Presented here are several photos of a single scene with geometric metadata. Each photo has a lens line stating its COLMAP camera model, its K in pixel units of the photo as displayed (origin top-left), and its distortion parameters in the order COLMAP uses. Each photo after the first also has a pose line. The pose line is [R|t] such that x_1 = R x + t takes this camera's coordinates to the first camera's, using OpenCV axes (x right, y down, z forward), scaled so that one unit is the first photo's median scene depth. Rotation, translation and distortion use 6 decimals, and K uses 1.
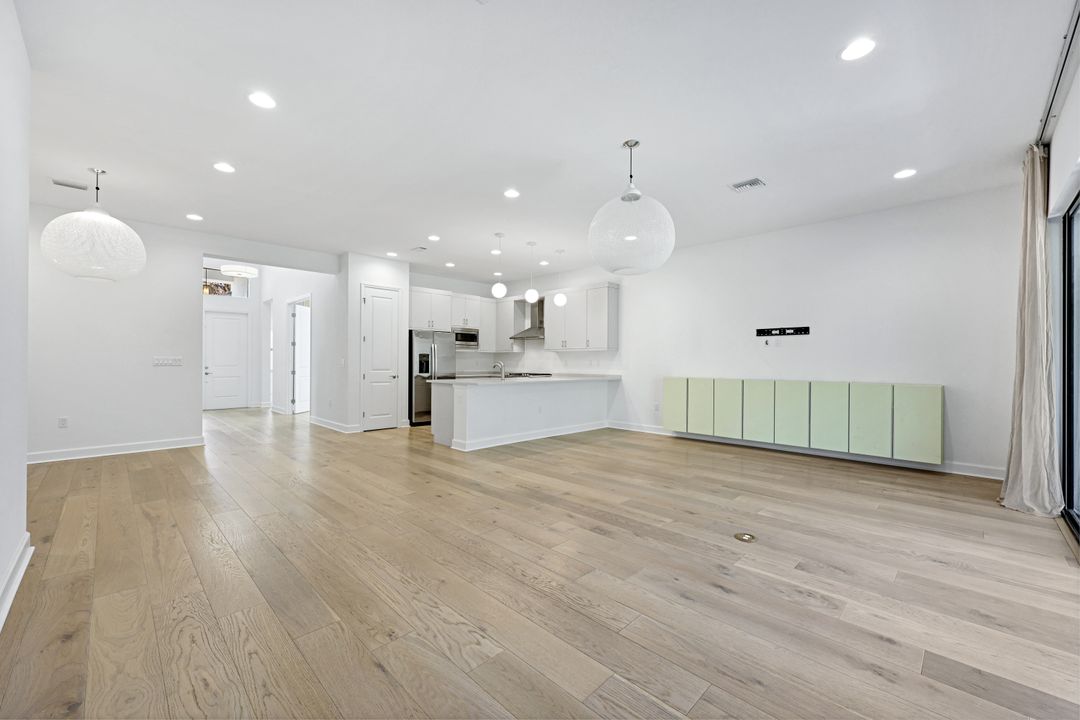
lens RADIAL K [[430.6, 0, 537.0], [0, 430.6, 361.4], [0, 0, 1]] dist [0.000792, 0.000087]
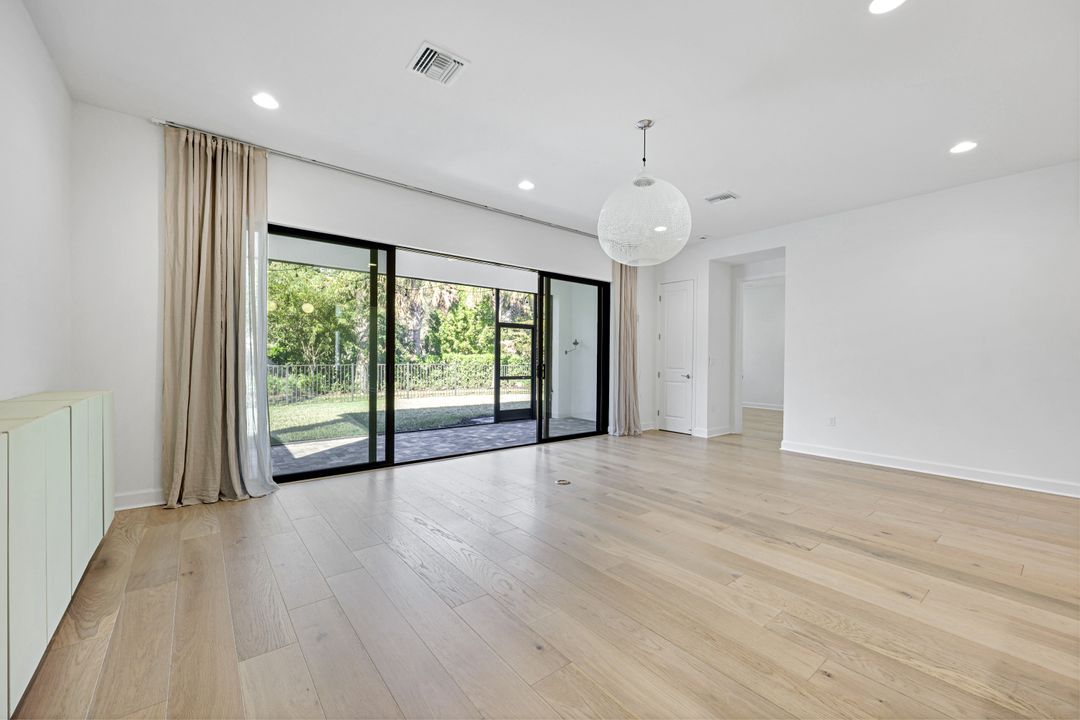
lens RADIAL K [[430.6, 0, 537.0], [0, 430.6, 361.4], [0, 0, 1]] dist [0.000792, 0.000087]
pose [[-0.993369, -0.013352, 0.114190, 0.286135], [-0.012569, 0.999892, 0.007579, 0.004037], [-0.114279, 0.006093, -0.993430, 1.668424]]
